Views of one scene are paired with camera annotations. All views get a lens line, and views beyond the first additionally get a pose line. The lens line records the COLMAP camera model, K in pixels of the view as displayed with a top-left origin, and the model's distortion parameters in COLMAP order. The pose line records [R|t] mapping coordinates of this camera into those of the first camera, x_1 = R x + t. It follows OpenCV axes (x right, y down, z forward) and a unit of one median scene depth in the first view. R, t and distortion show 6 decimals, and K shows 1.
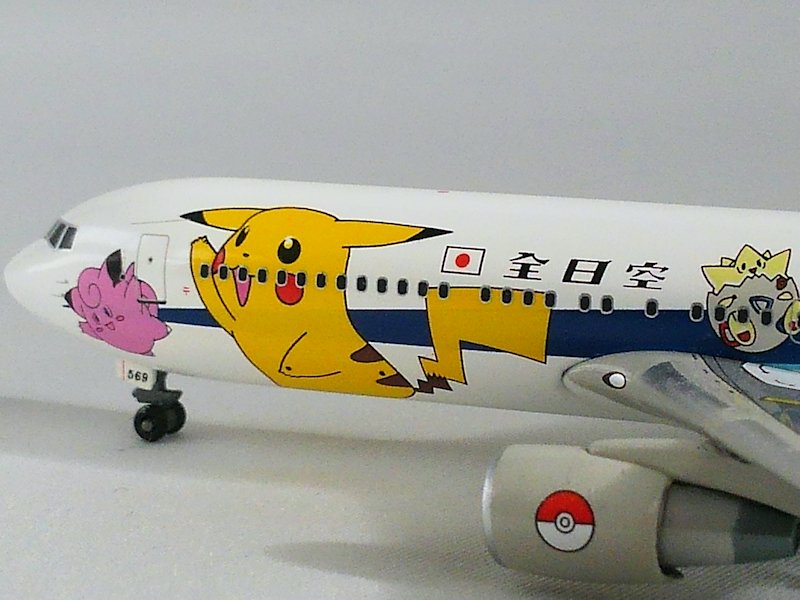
lens RADIAL K [[2672.3, 0, 396.3], [0, 2672.3, 299.3], [0, 0, 1]] dist [0.497513, 0.000000]
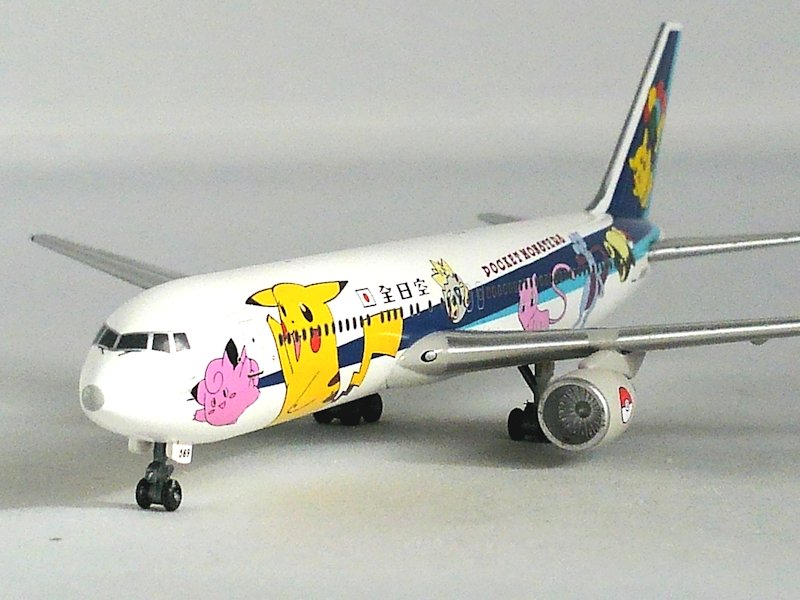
lens RADIAL K [[2672.3, 0, 399.5], [0, 2672.3, 300.8], [0, 0, 1]] dist [0.497513, 0.000000]
pose [[-0.035941, -0.092208, 0.995091, -1.374166], [0.181725, 0.978530, 0.097237, -0.146074], [-0.982692, 0.184327, -0.018413, 0.994346]]
